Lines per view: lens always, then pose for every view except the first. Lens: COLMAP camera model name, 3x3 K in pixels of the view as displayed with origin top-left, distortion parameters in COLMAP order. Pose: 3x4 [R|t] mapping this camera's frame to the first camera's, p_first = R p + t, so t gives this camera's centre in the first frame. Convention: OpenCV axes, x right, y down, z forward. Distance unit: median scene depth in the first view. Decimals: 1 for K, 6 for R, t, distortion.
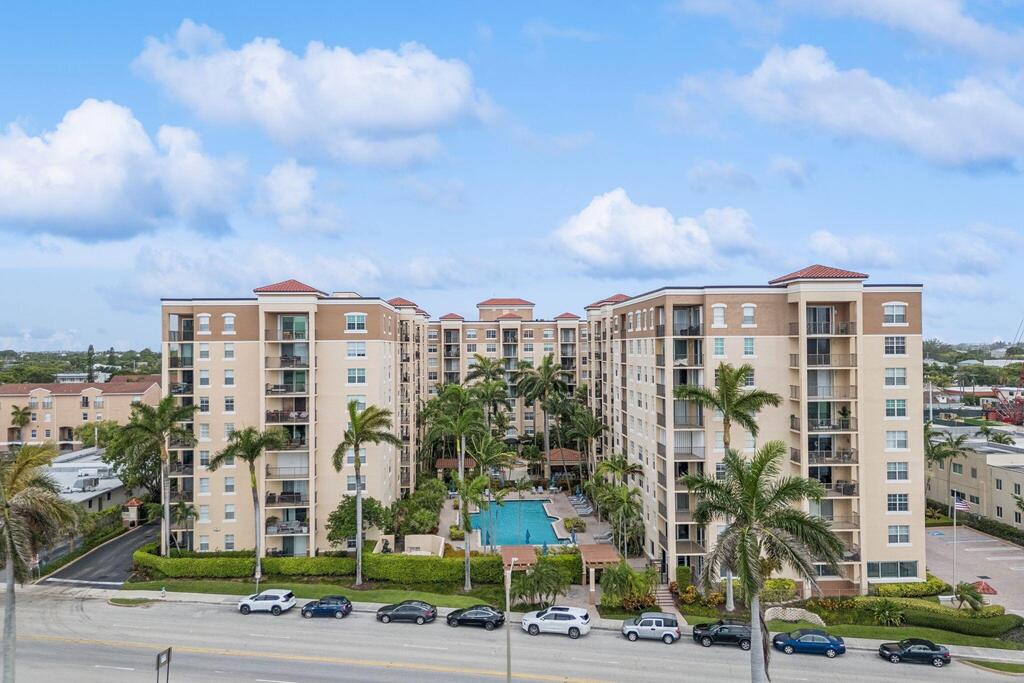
lens RADIAL K [[716.3, 0, 512.0], [0, 716.3, 341.5], [0, 0, 1]] dist [0.090934, -0.101636]
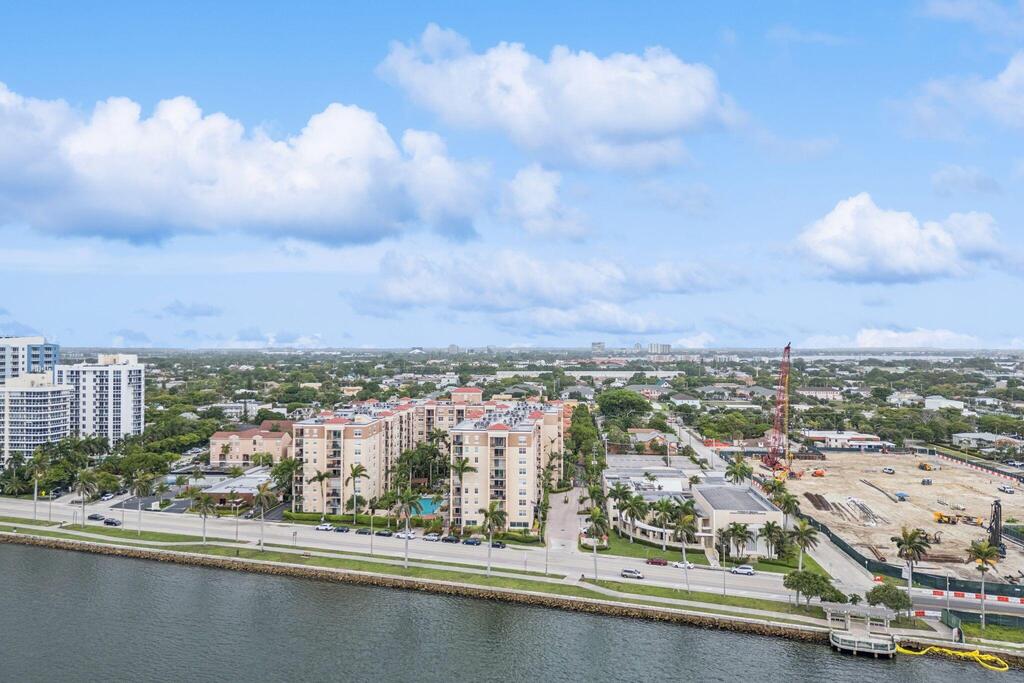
lens RADIAL K [[716.3, 0, 512.0], [0, 716.3, 341.5], [0, 0, 1]] dist [0.090934, -0.101636]
pose [[0.990155, 0.008139, -0.139737, 0.796383], [-0.007761, 0.999965, 0.003248, -0.411204], [0.139758, -0.002132, 0.990183, -1.761715]]
